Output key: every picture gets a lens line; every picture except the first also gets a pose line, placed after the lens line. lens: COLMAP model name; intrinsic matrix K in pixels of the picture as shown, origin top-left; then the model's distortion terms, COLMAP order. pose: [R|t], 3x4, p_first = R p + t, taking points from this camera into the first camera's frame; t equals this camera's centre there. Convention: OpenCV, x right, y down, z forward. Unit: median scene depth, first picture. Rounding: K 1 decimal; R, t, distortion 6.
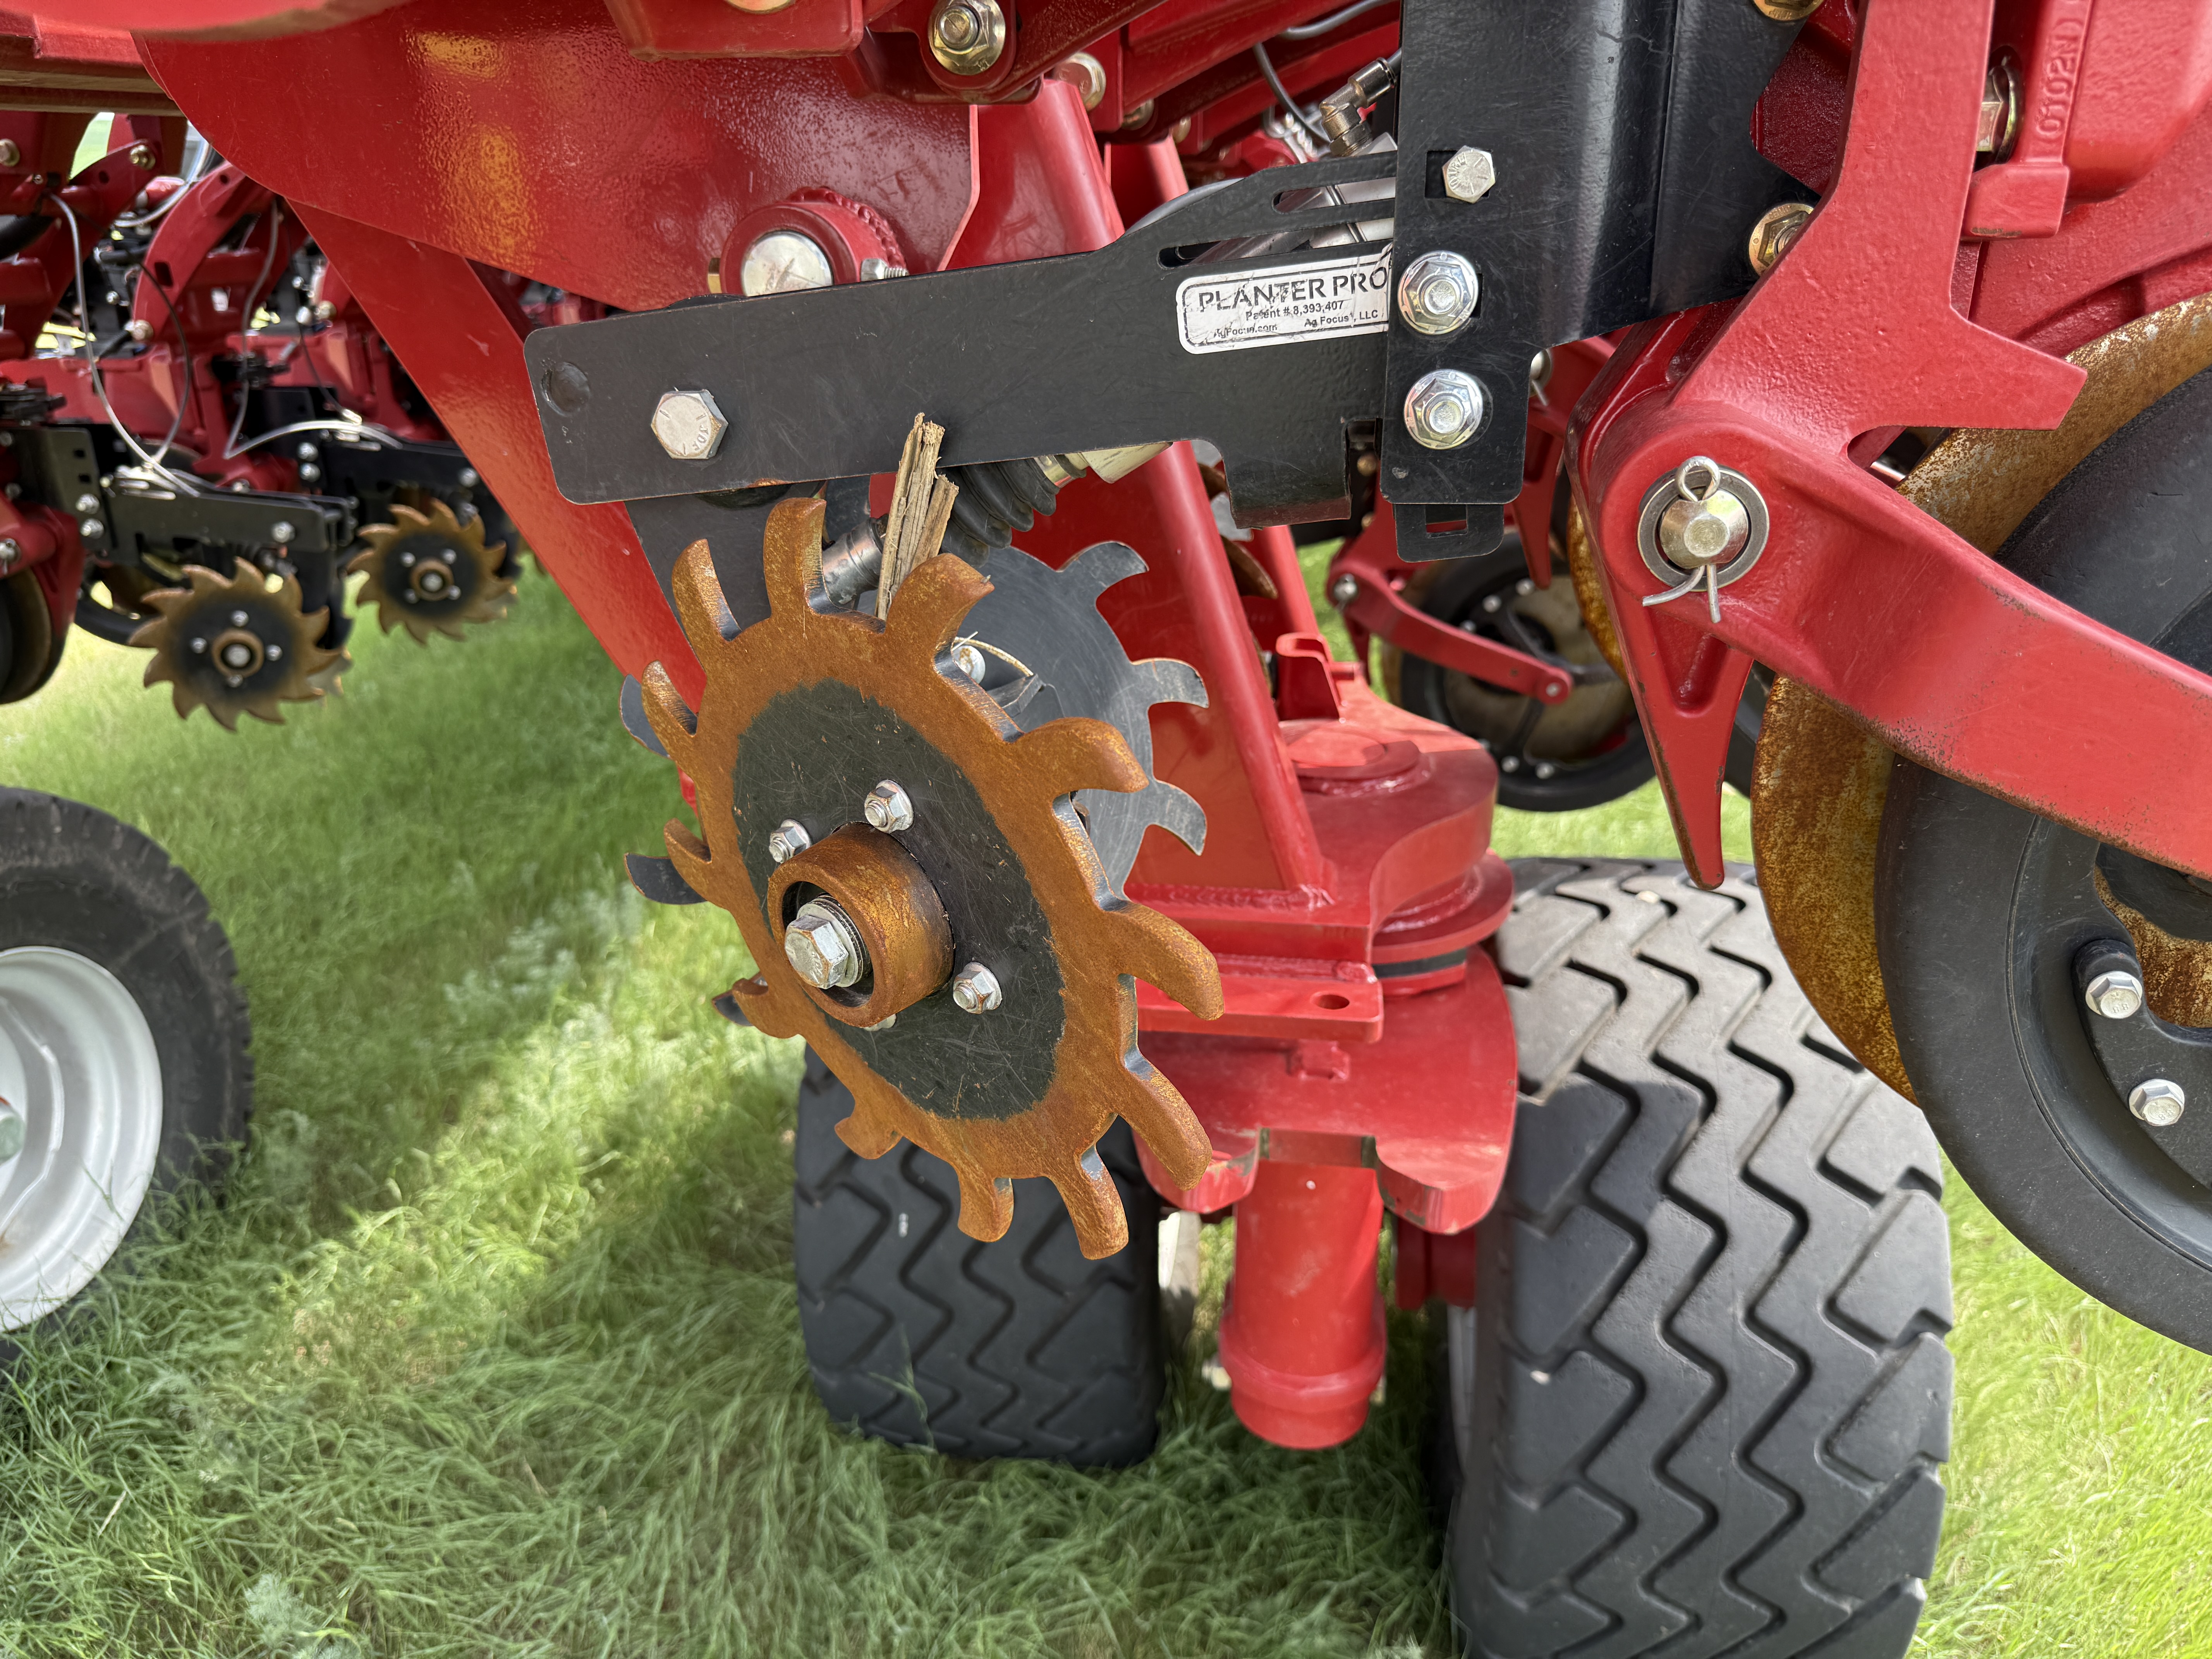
lens RADIAL K [[1591.7, 0, 1124.4], [0, 1591.7, 836.7], [0, 0, 1]] dist [0.002575, -0.021305]
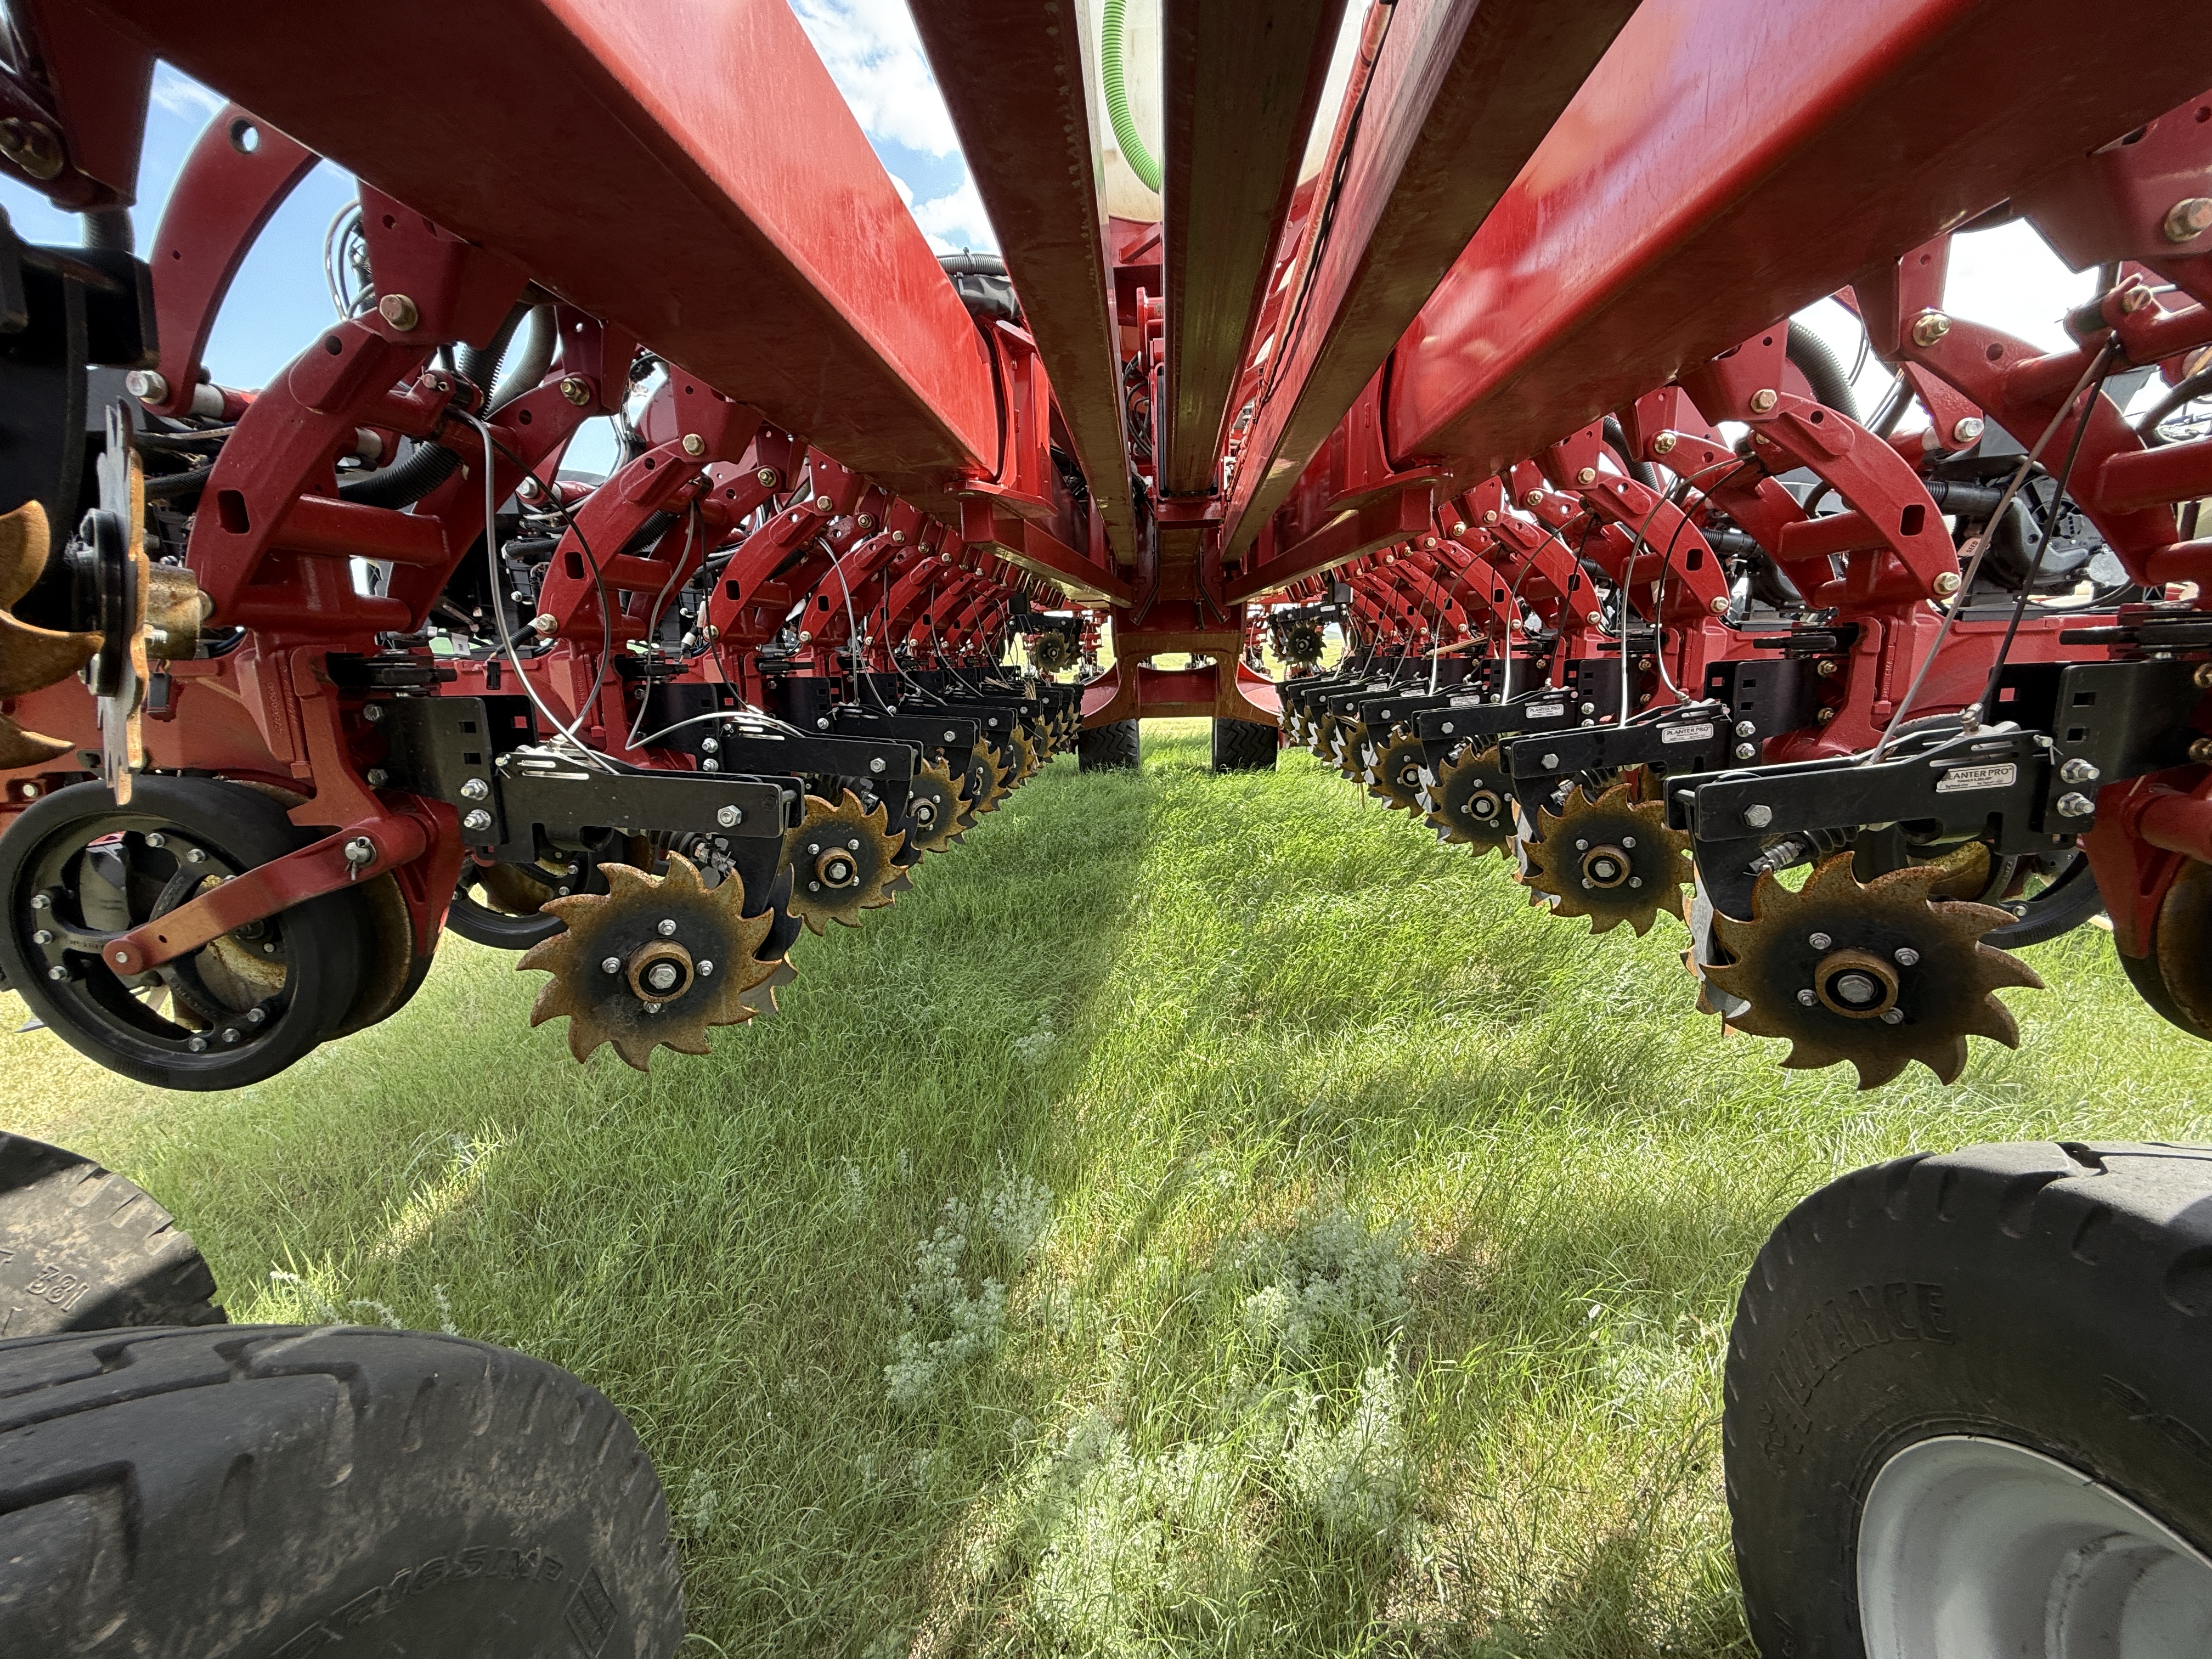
lens RADIAL K [[880.5, 0, 1101.7], [0, 880.5, 825.9], [0, 0, 1]] dist [-0.000535, -0.000212]
pose [[0.997933, -0.035281, 0.053713, -0.696220], [0.044827, 0.981059, -0.188453, -0.180880], [-0.046047, 0.190471, 0.980612, 1.063253]]
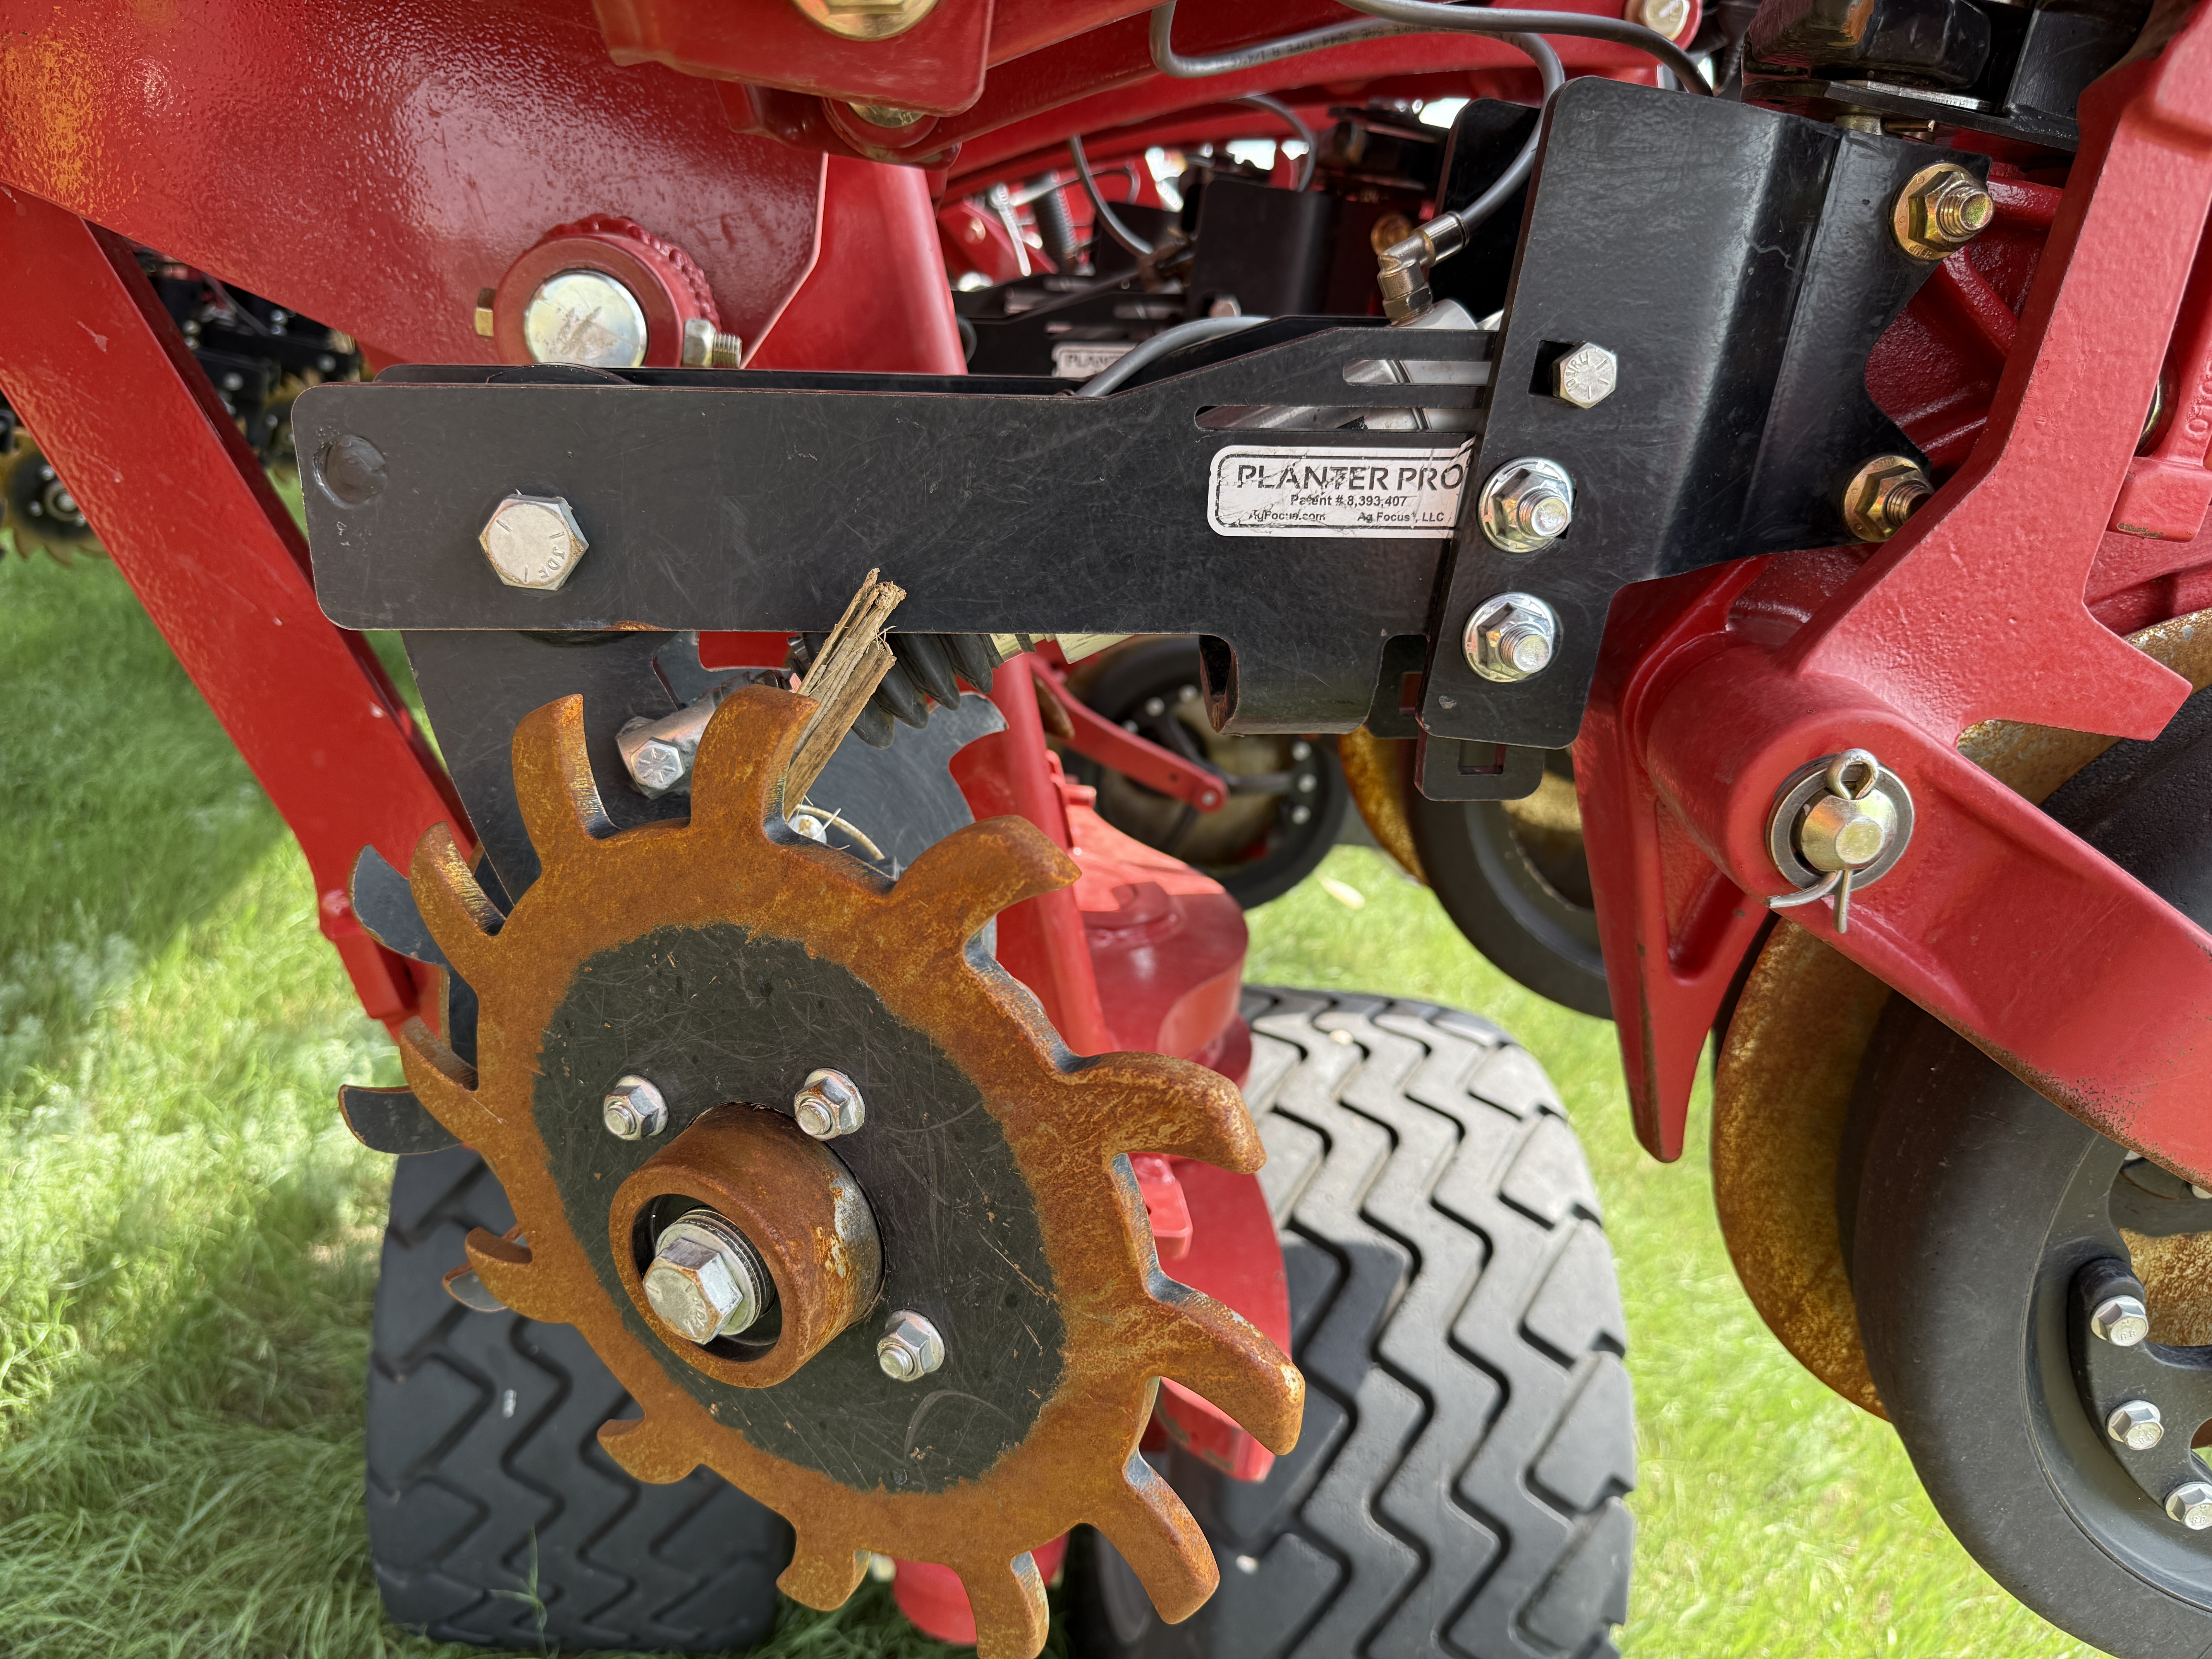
lens RADIAL K [[1597.7, 0, 1105.4], [0, 1597.7, 841.0], [0, 0, 1]] dist [0.029915, -0.059166]
pose [[0.960739, 0.059759, 0.270941, -0.100638], [-0.053573, 0.998108, -0.030177, -0.053583], [-0.272232, 0.014477, 0.962123, 0.103818]]
